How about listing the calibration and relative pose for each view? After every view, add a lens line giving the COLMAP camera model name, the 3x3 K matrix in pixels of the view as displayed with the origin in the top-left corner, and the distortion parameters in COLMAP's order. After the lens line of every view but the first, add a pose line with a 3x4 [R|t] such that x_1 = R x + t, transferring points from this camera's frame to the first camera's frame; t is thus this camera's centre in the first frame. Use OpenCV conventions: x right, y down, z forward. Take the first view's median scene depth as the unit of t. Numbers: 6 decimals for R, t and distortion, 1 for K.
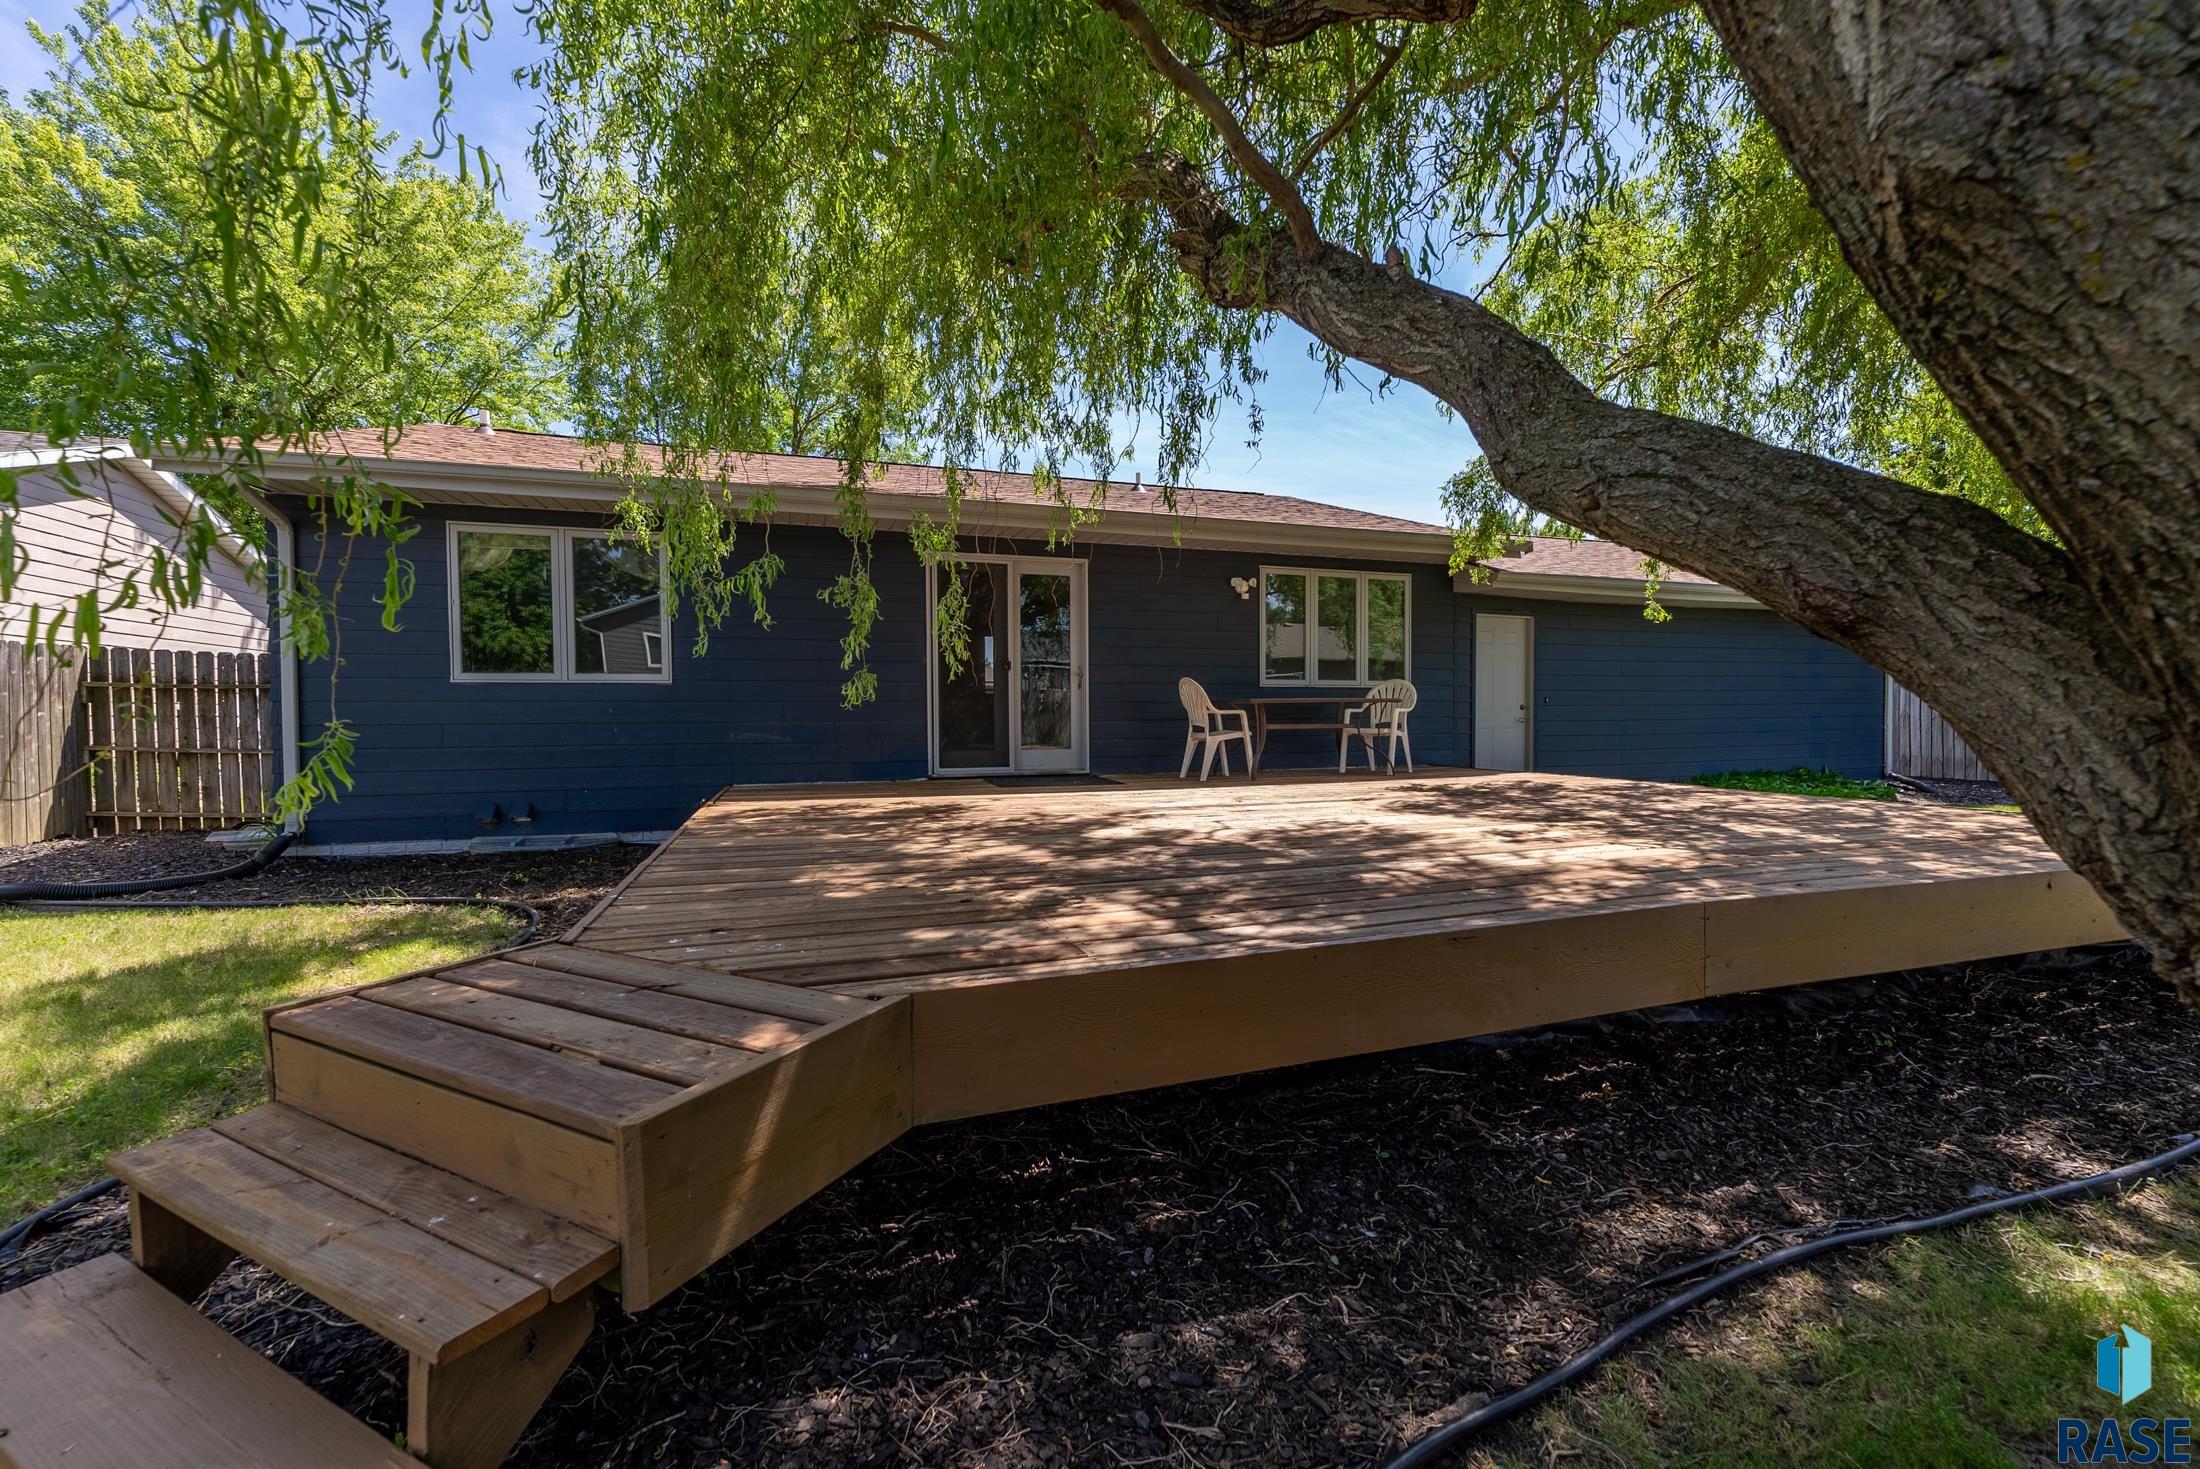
lens RADIAL K [[906.7, 0, 1103.7], [0, 906.7, 743.2], [0, 0, 1]] dist [-0.002217, -0.000116]
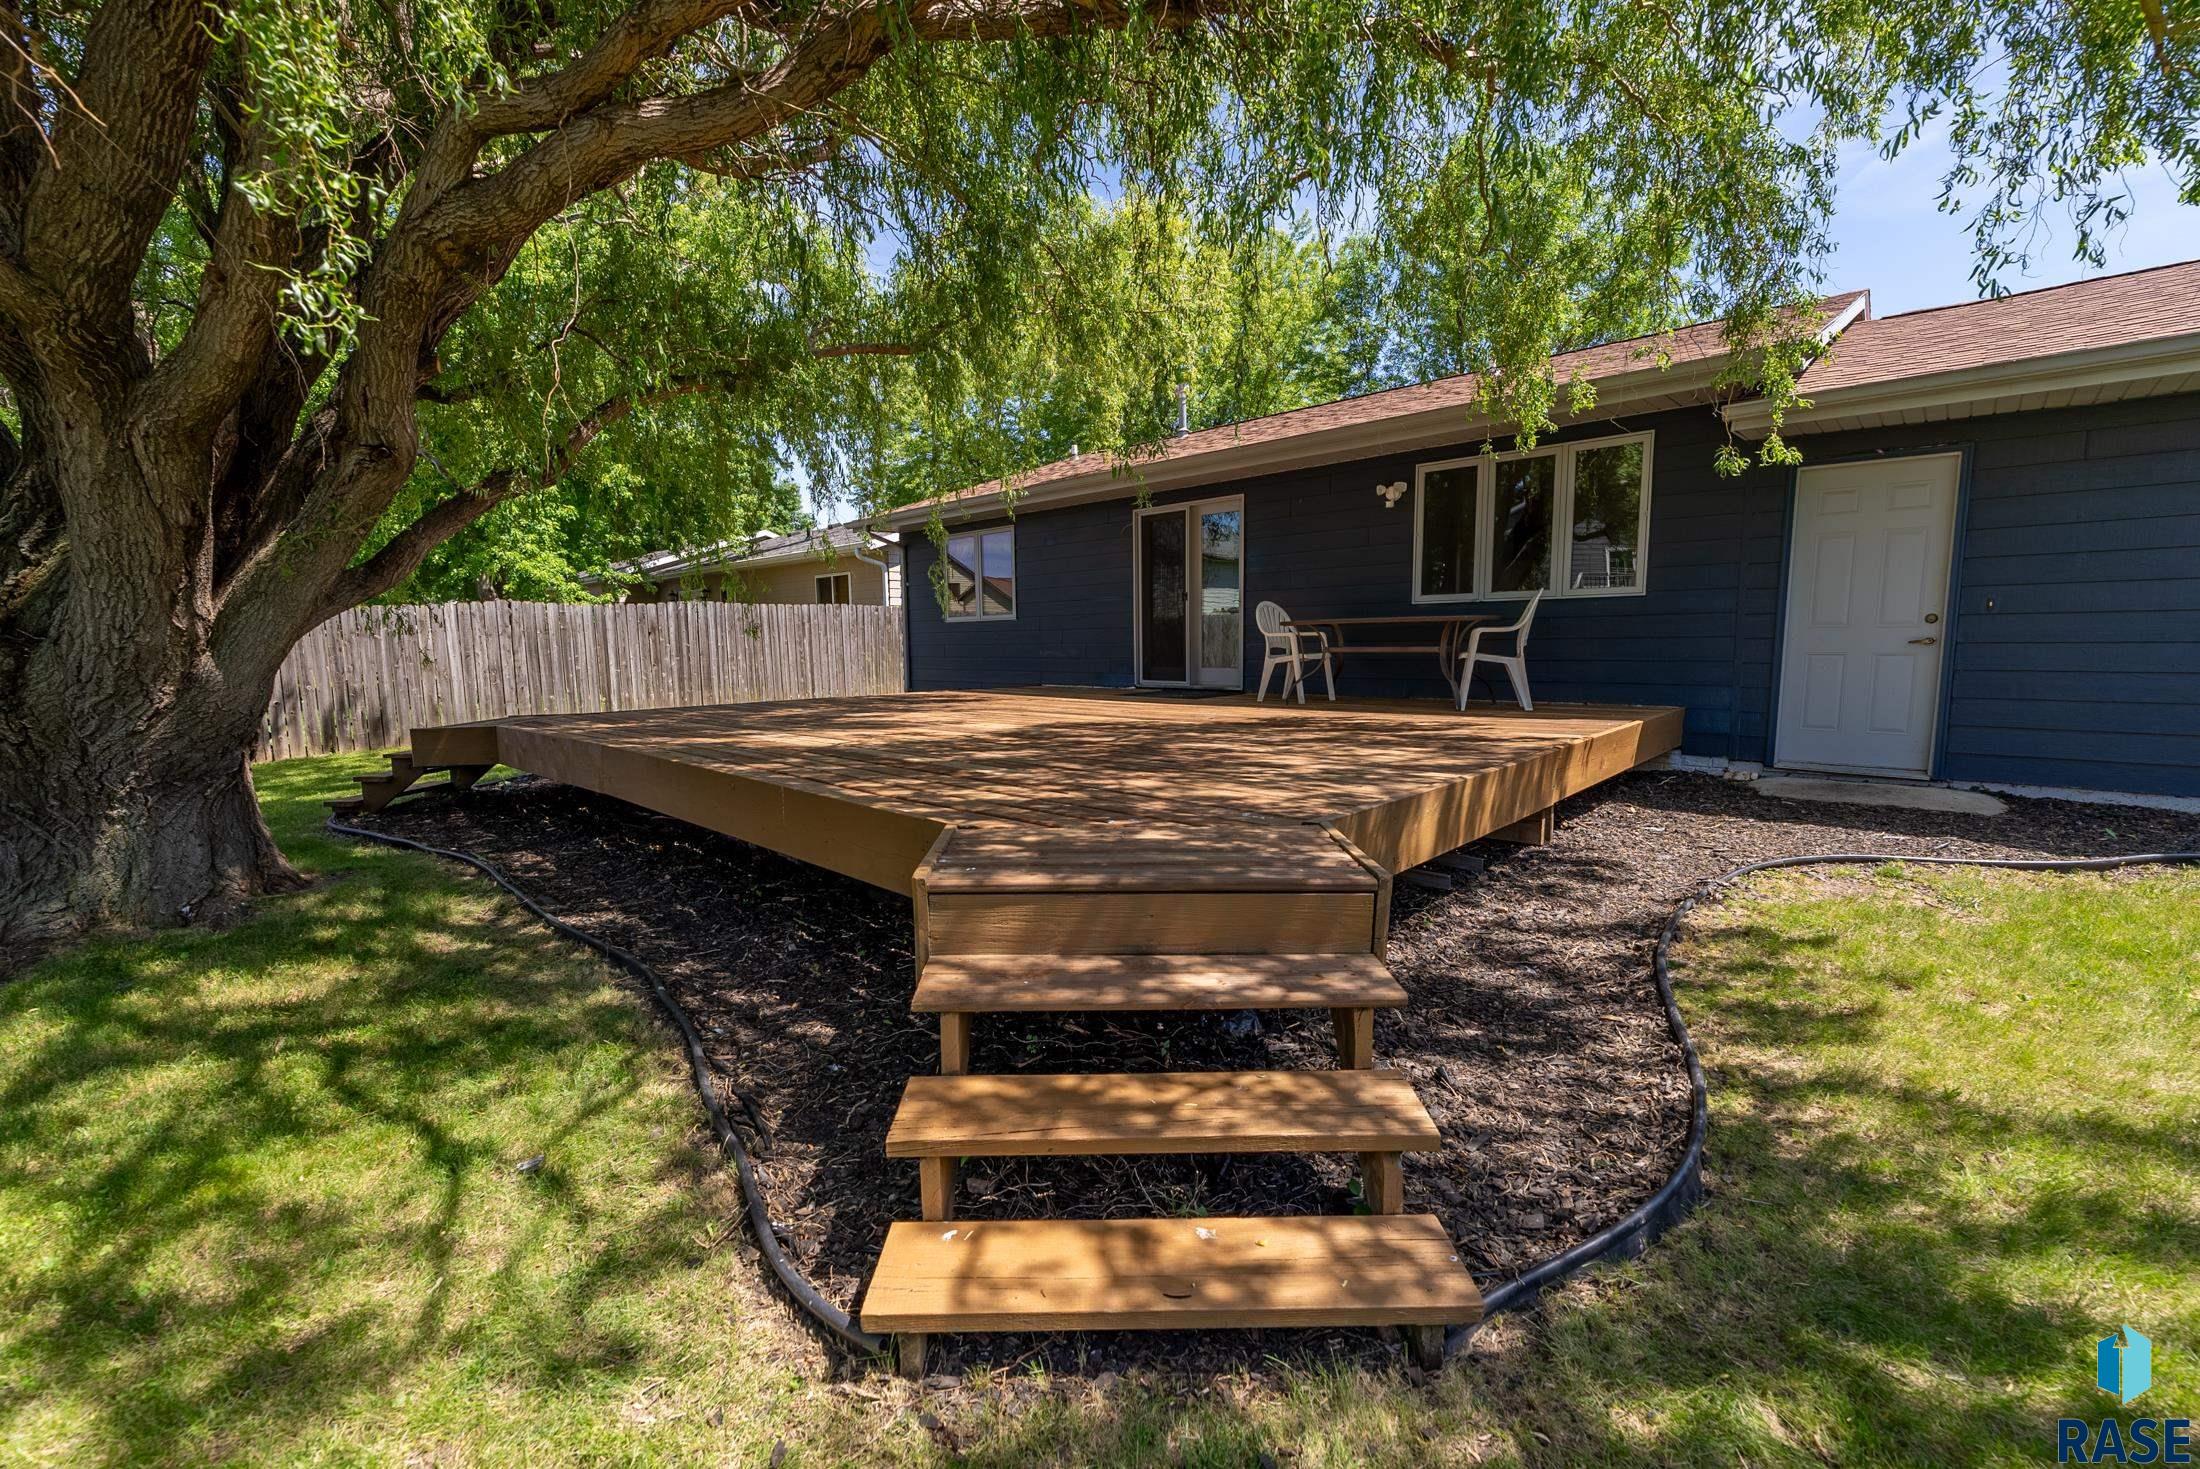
lens RADIAL K [[906.7, 0, 1103.7], [0, 906.7, 743.2], [0, 0, 1]] dist [-0.002217, -0.000116]
pose [[0.448146, 0.102783, -0.888032, 0.904346], [-0.017308, 0.994180, 0.106334, -0.016548], [0.893793, -0.032283, 0.447316, 0.346980]]
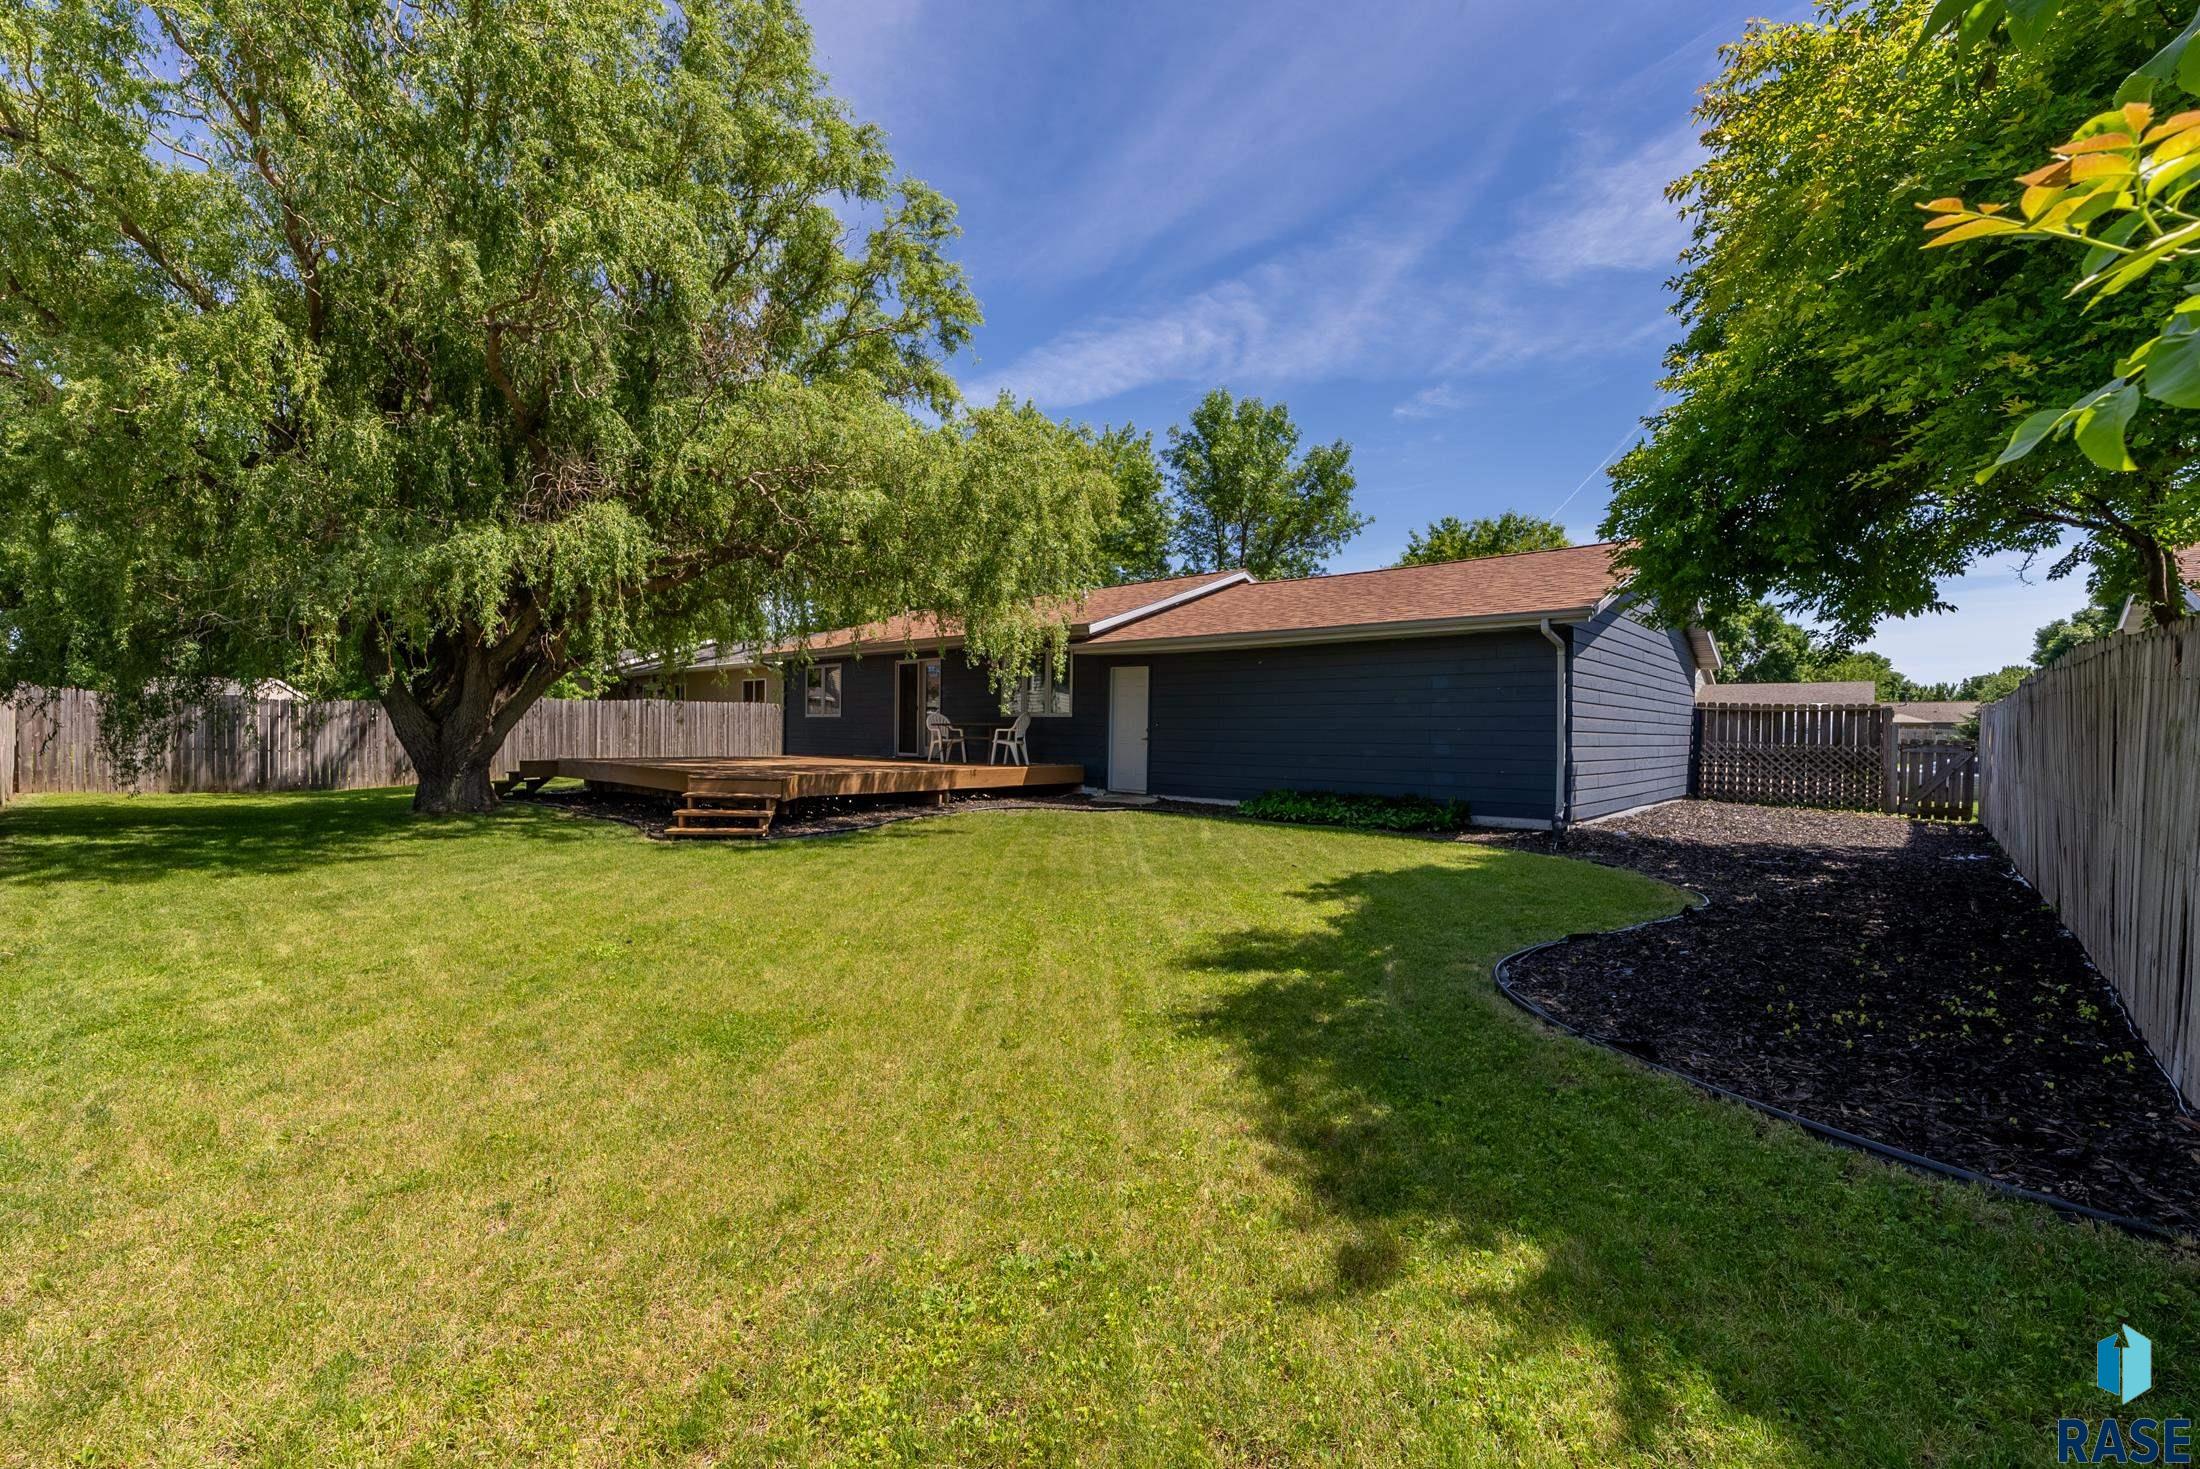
lens RADIAL K [[906.7, 0, 1103.7], [0, 906.7, 743.2], [0, 0, 1]] dist [-0.002217, -0.000116]
pose [[0.480250, 0.024022, -0.876802, 2.026736], [-0.044070, 0.999023, 0.003232, -0.024823], [0.876024, 0.037088, 0.480840, 0.311316]]
